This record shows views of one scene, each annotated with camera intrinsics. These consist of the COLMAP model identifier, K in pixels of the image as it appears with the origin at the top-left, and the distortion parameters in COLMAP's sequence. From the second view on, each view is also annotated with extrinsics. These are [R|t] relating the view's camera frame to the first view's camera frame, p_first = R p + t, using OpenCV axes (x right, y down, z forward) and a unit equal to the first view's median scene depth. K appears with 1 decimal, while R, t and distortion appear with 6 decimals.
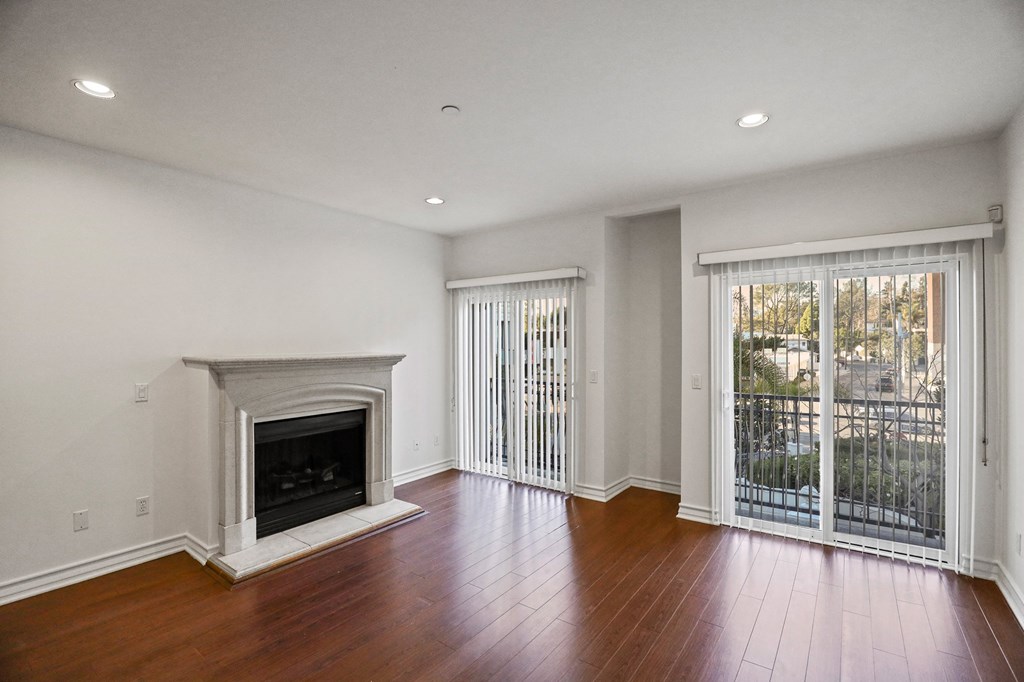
lens RADIAL K [[470.0, 0, 512.6], [0, 470.0, 338.8], [0, 0, 1]] dist [-0.005432, -0.000623]
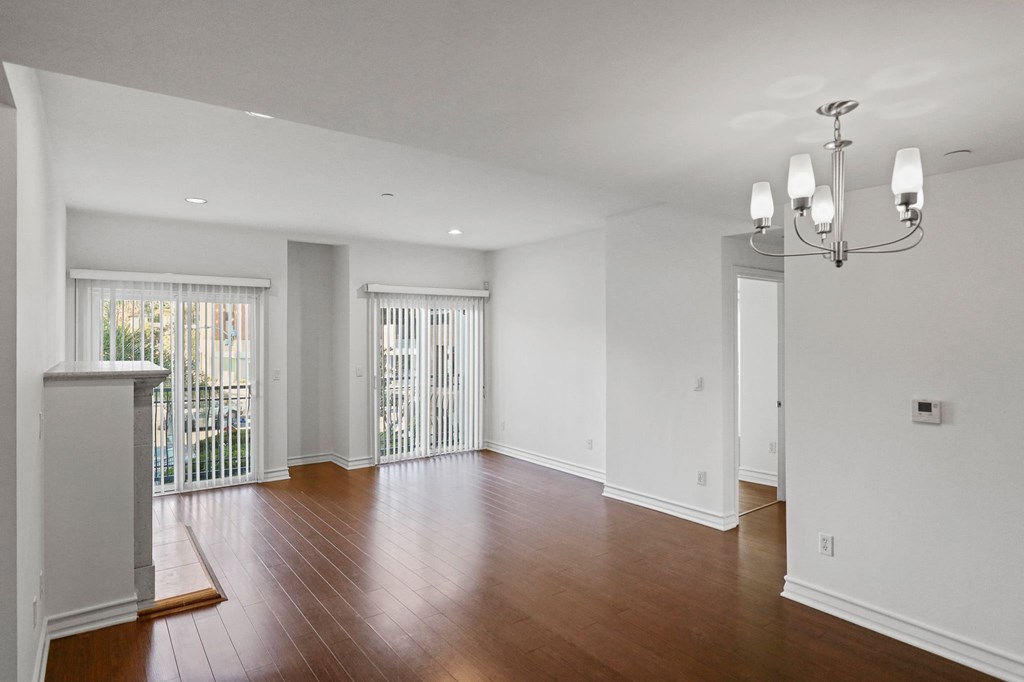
lens RADIAL K [[565.4, 0, 512.3], [0, 565.4, 339.3], [0, 0, 1]] dist [0.001615, 0.000260]
pose [[0.301761, -0.005890, 0.953365, -0.990408], [-0.000519, 0.999980, 0.006343, -0.016058], [-0.953383, -0.002409, 0.301752, 0.025019]]
